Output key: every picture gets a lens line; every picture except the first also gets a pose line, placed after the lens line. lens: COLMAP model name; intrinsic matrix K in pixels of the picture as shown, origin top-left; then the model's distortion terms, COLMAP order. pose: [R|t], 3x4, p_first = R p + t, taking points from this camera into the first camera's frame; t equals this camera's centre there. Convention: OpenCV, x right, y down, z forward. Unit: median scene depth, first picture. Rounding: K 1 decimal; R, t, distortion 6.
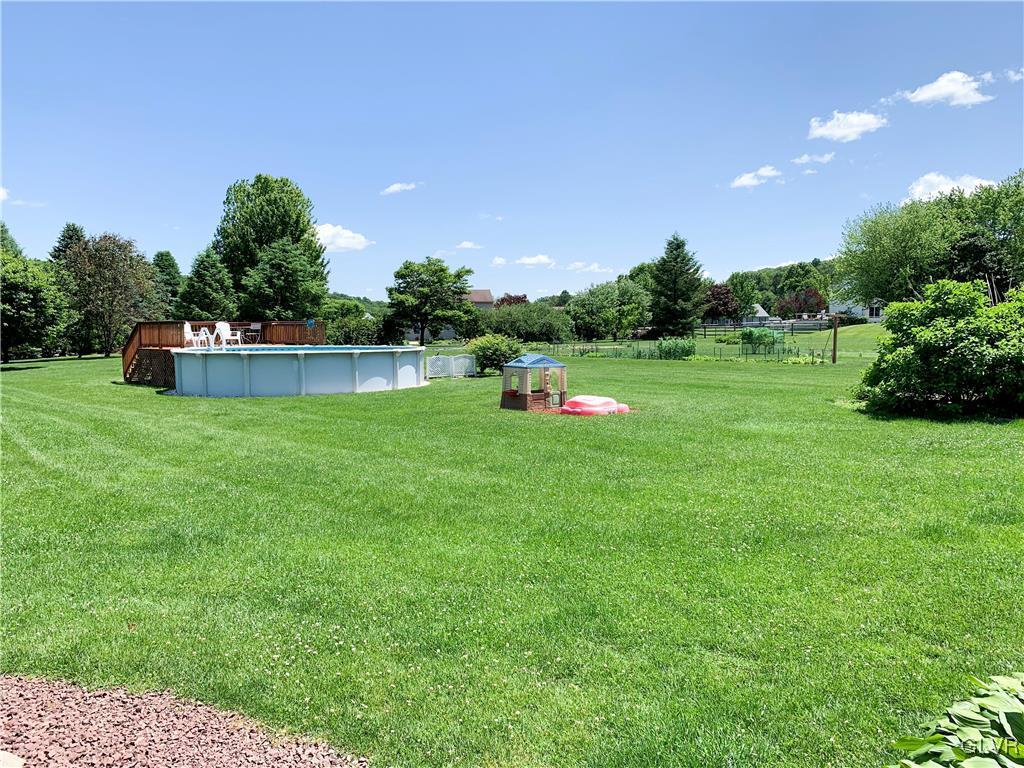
lens RADIAL K [[778.2, 0, 542.2], [0, 778.2, 382.1], [0, 0, 1]] dist [0.024507, -0.044733]
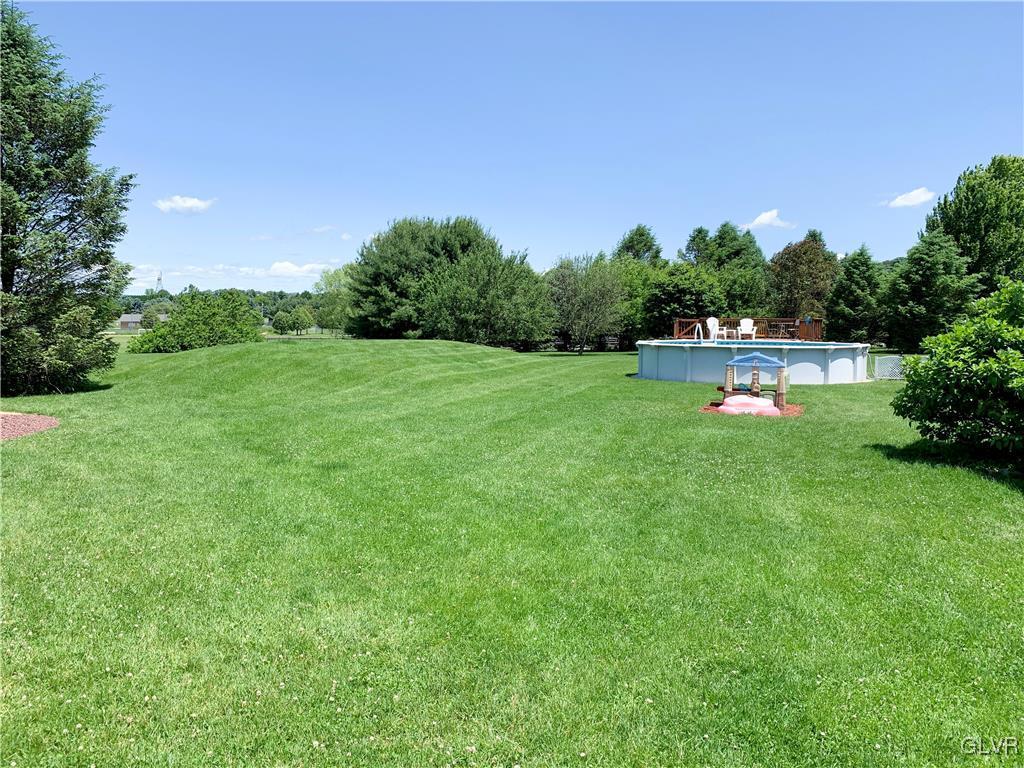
lens RADIAL K [[778.2, 0, 503.0], [0, 778.2, 386.7], [0, 0, 1]] dist [0.024507, -0.044733]
pose [[0.485401, 0.080643, -0.870565, 0.241674], [-0.068305, 0.996191, 0.054195, -0.008655], [0.871619, 0.033158, 0.489061, 0.074736]]
